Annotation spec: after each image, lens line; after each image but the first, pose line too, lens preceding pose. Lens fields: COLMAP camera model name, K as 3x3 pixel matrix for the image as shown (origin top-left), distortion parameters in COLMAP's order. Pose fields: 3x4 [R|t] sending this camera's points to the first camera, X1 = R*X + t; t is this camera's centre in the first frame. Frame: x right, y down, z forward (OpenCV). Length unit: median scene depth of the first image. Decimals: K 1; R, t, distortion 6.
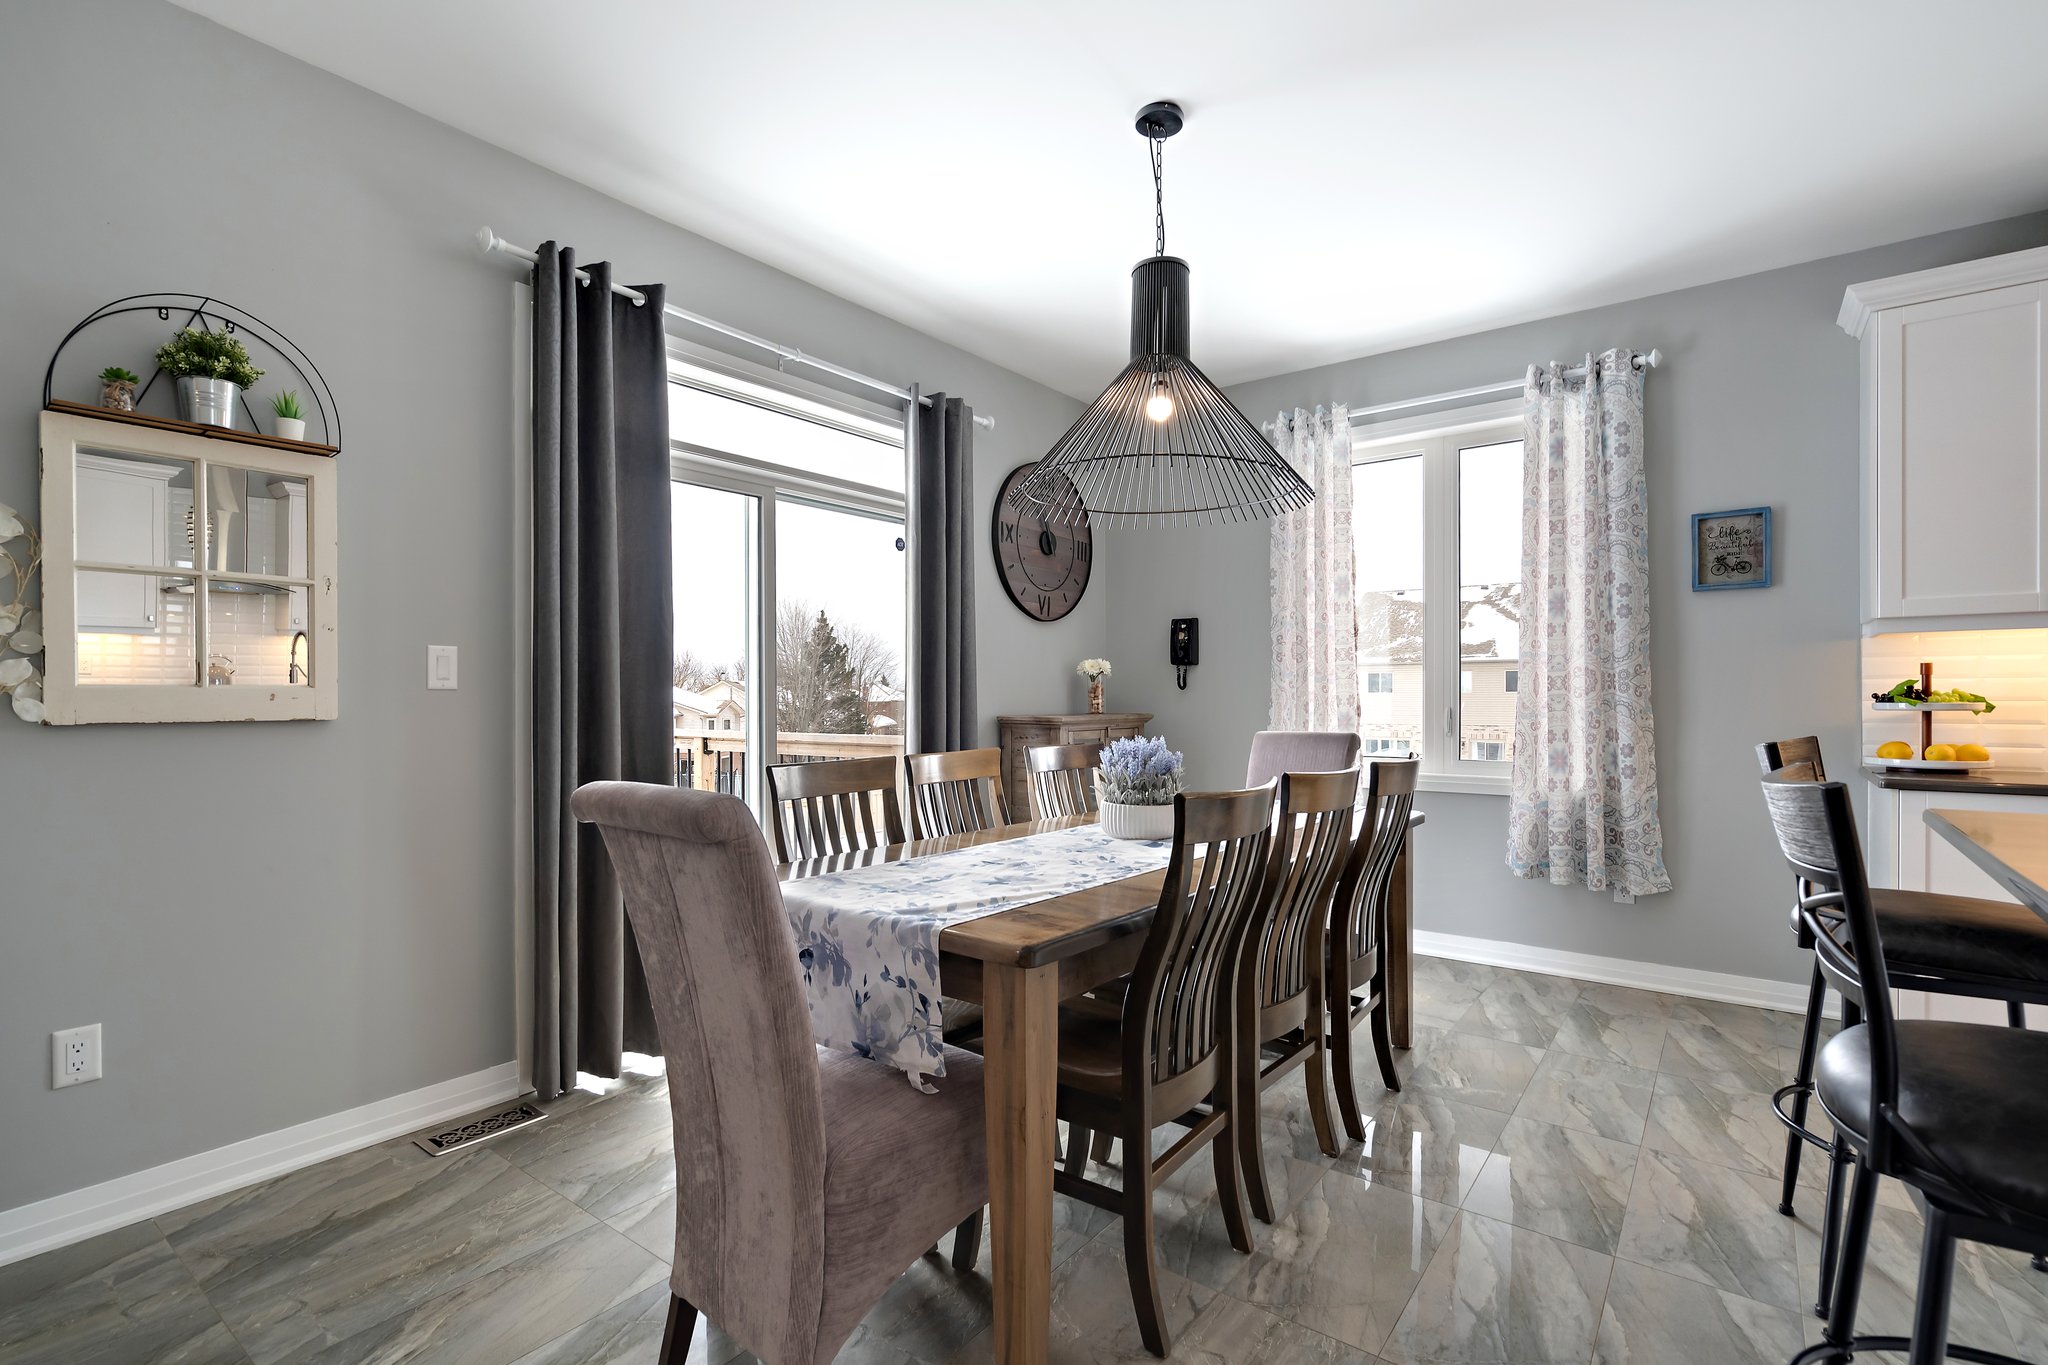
lens RADIAL K [[937.5, 0, 1044.1], [0, 937.5, 703.3], [0, 0, 1]] dist [-0.006628, 0.000849]
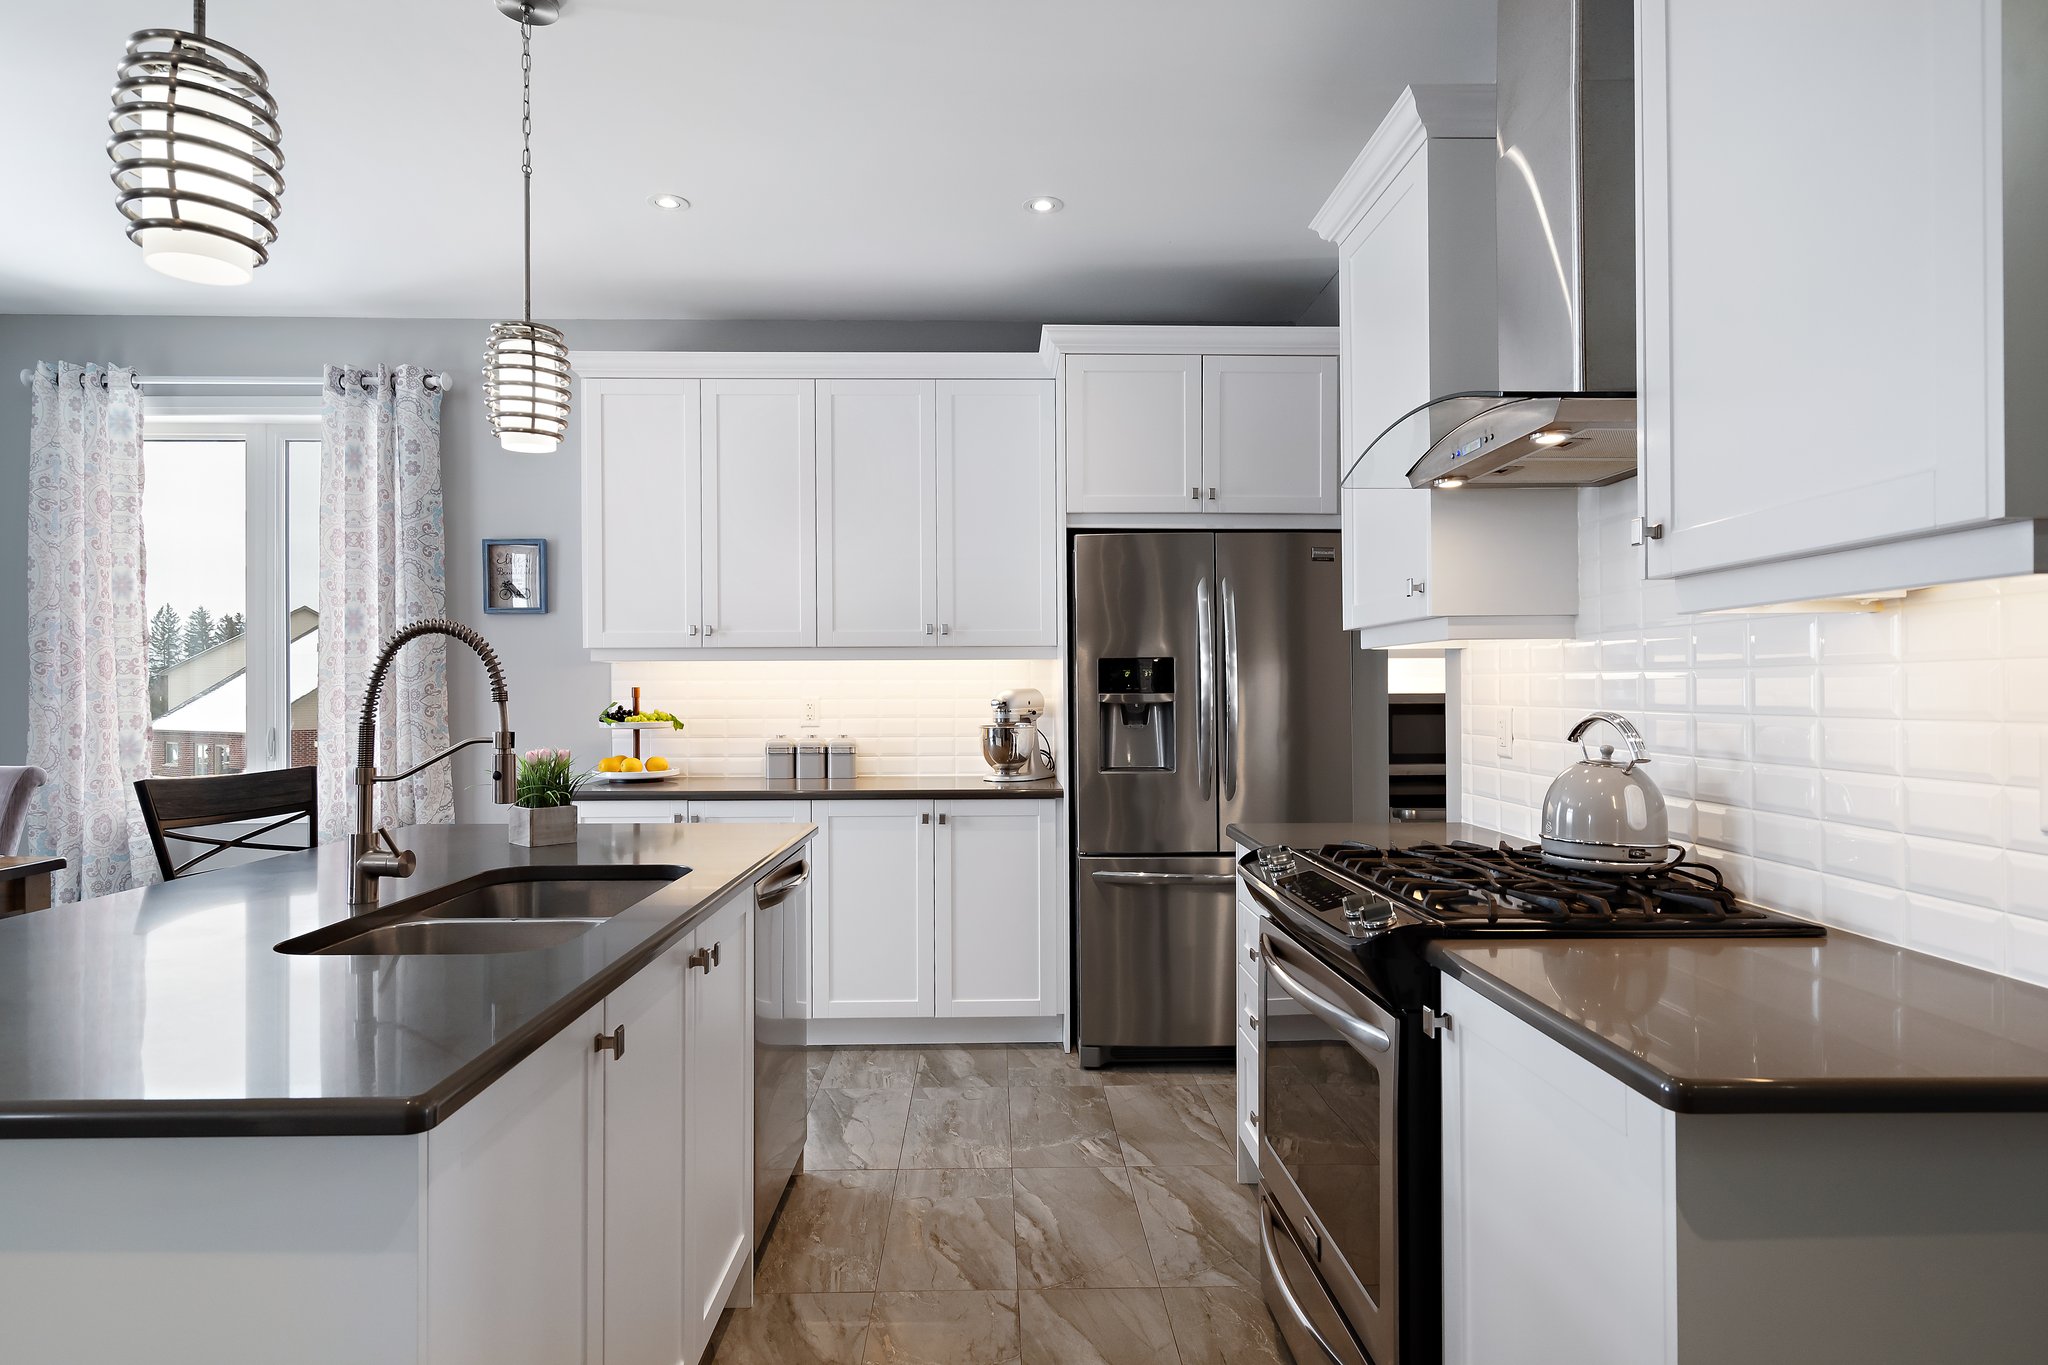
lens RADIAL K [[1114.2, 0, 1043.5], [0, 1114.2, 687.4], [0, 0, 1]] dist [0.003732, -0.000908]
pose [[0.785718, 0.000282, 0.618585, 0.413792], [0.006125, 0.999947, -0.008237, -0.024472], [-0.618555, 0.010261, 0.785675, -0.343071]]
